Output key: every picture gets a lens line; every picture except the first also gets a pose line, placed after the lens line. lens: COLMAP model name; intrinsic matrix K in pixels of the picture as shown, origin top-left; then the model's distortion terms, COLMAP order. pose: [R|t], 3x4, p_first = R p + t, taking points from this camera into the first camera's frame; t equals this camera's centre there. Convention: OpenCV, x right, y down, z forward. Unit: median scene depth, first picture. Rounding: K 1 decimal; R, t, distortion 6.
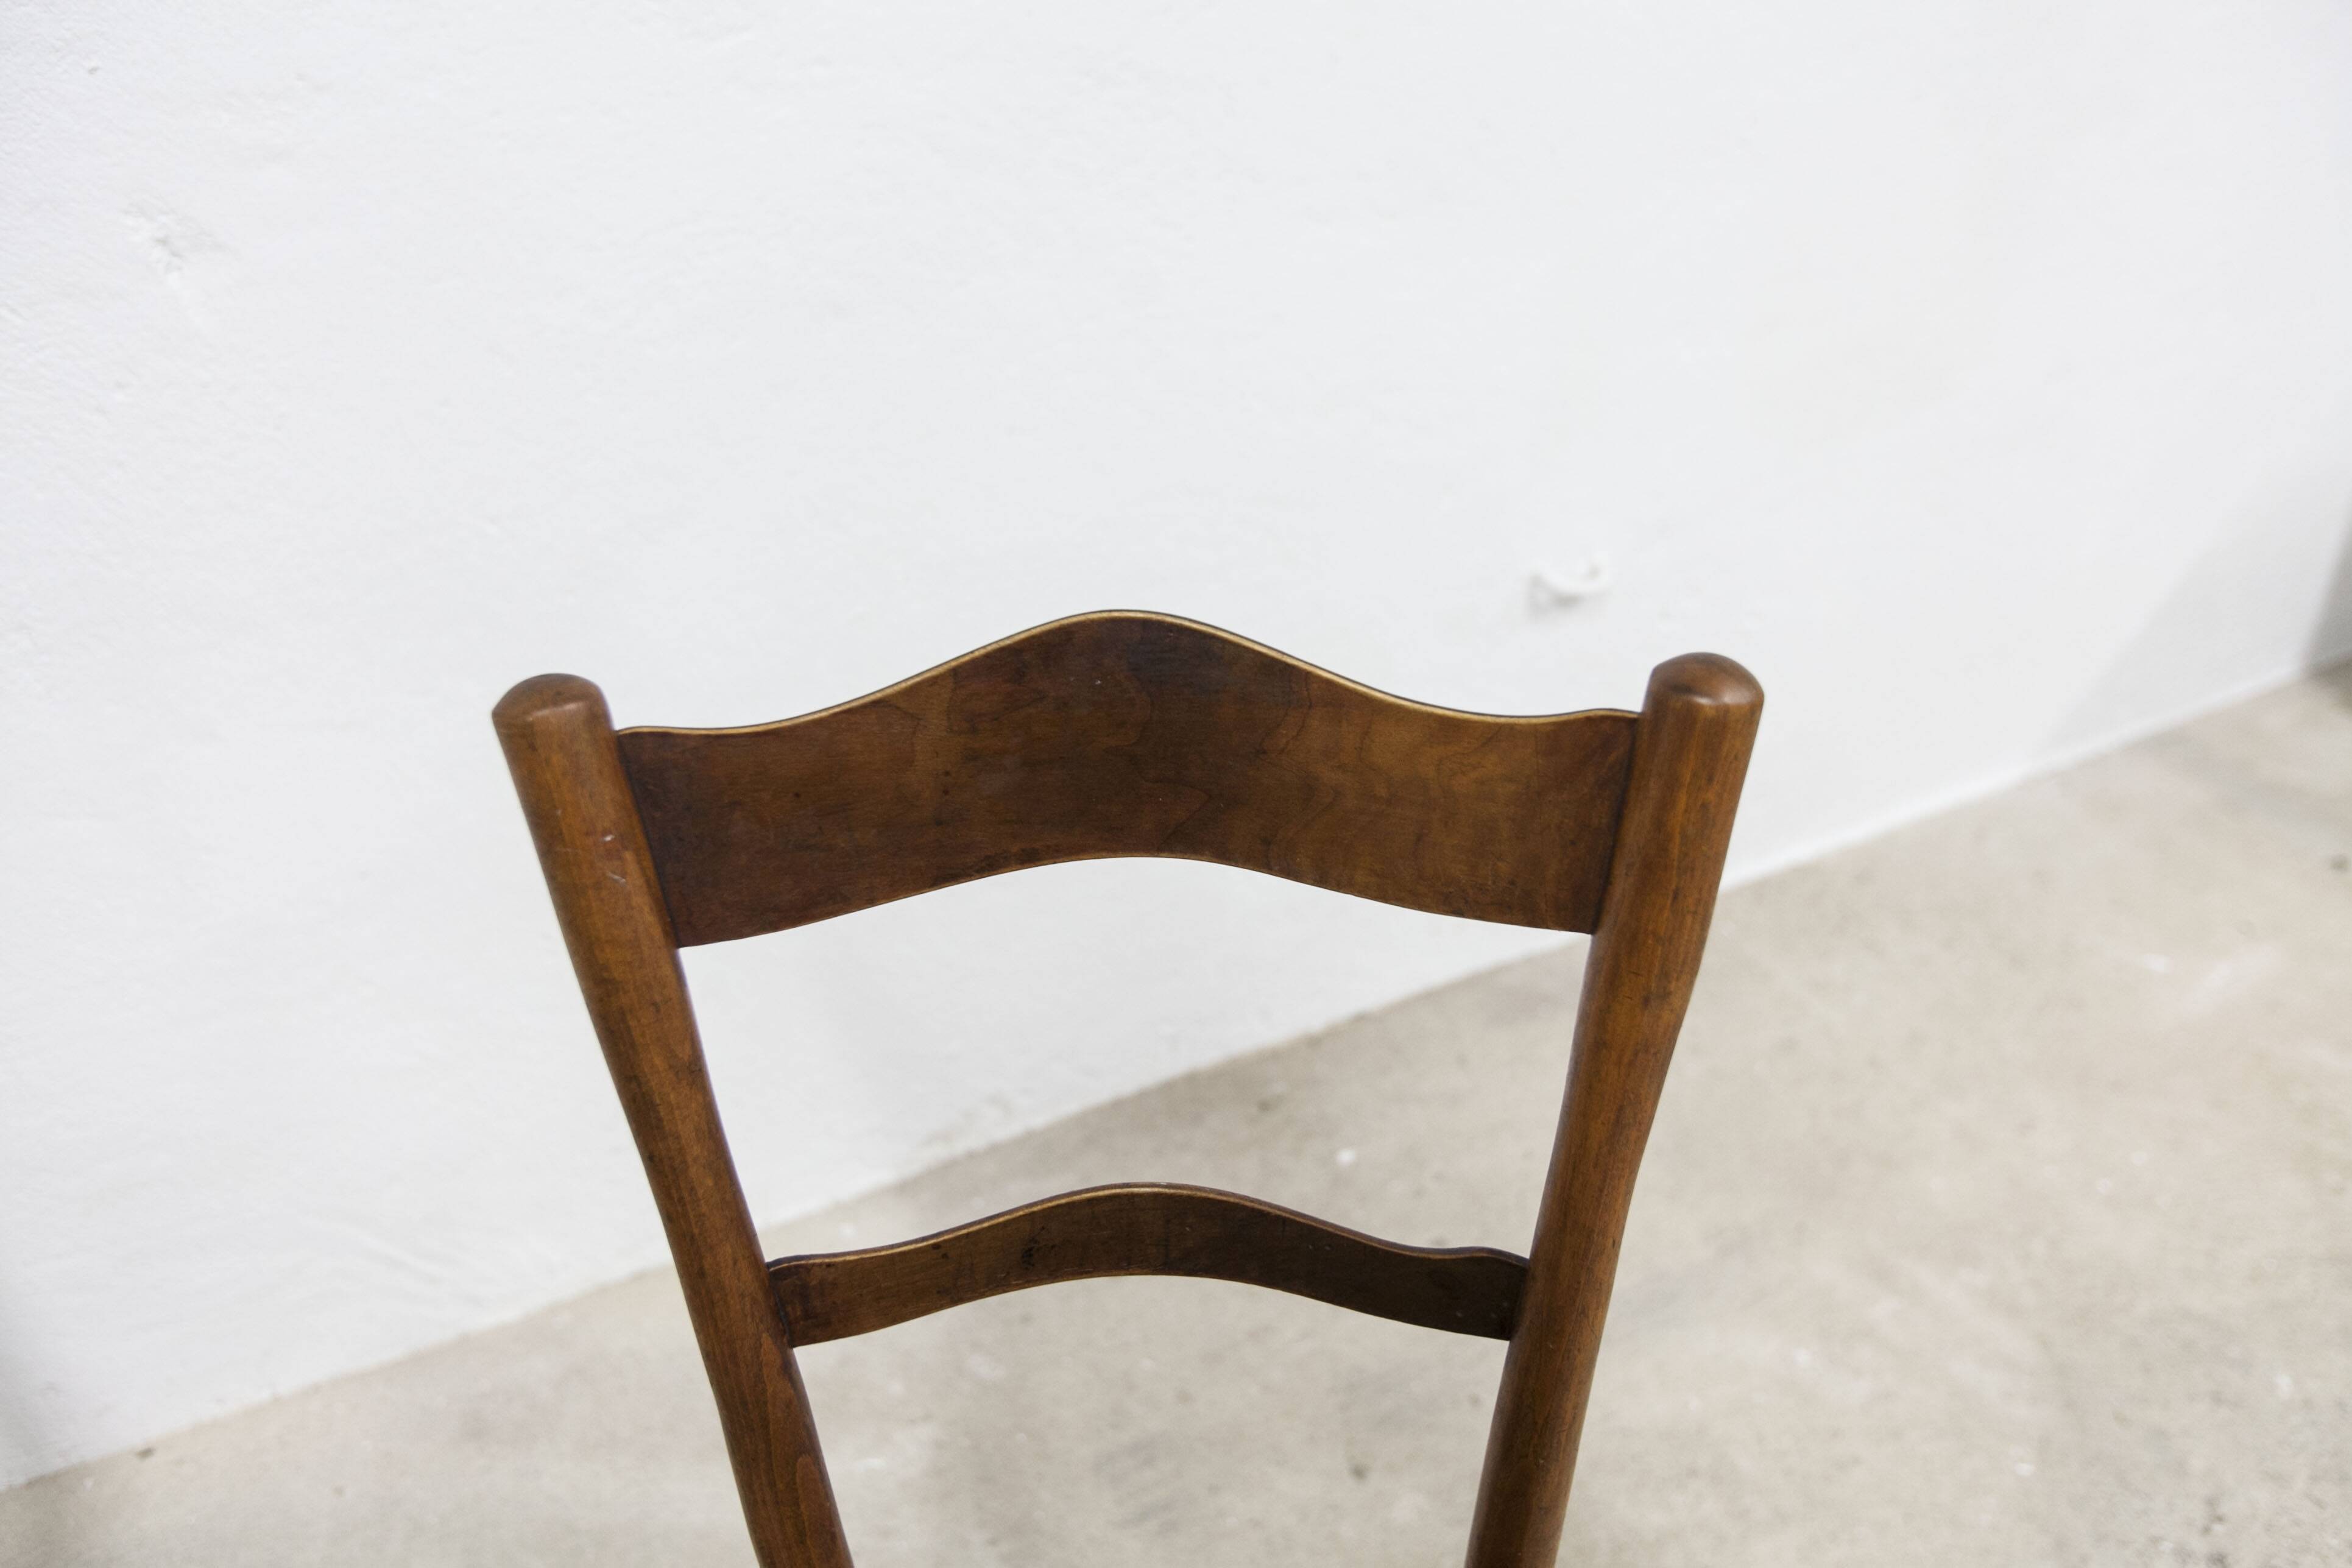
lens RADIAL K [[1813.9, 0, 1172.7], [0, 1813.9, 793.1], [0, 0, 1]] dist [0.014957, -0.019083]
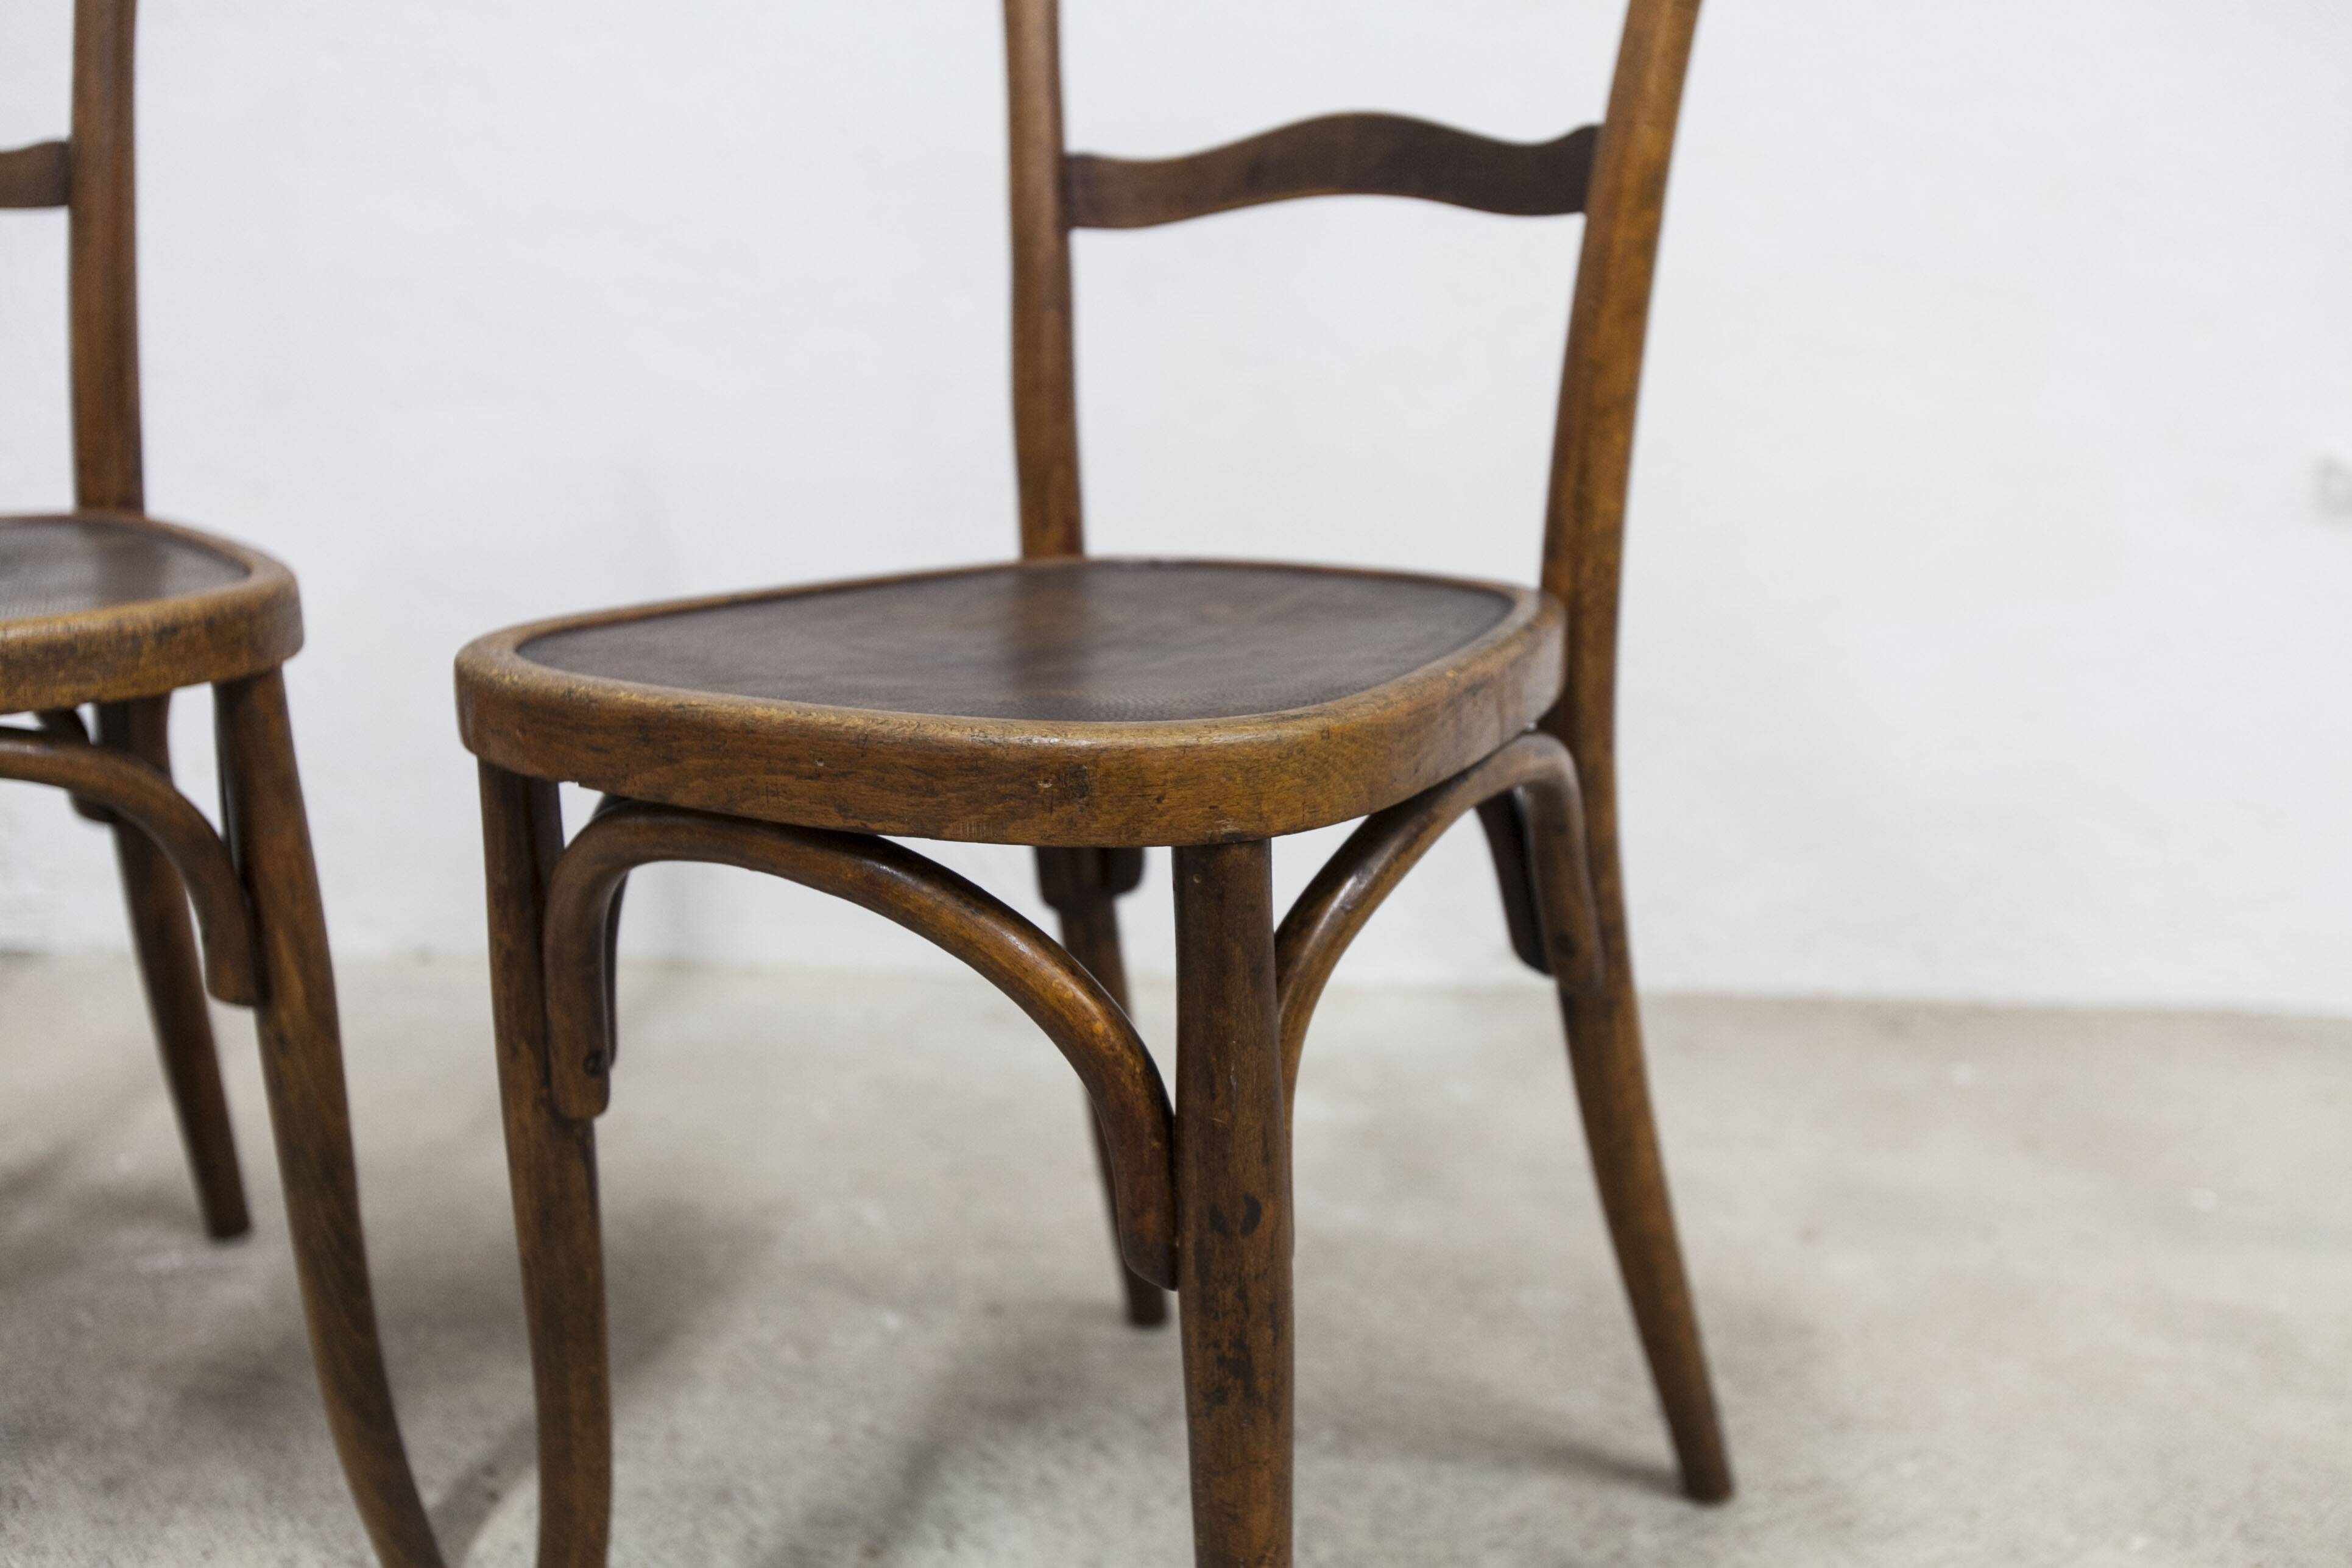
lens RADIAL K [[2236.8, 0, 1174.2], [0, 2236.8, 791.5], [0, 0, 1]] dist [-0.001517, 0.000000]
pose [[0.842995, 0.137068, -0.520165, 0.368050], [-0.296088, 0.925557, -0.235957, 0.517028], [0.449101, 0.352925, 0.820824, -0.064126]]
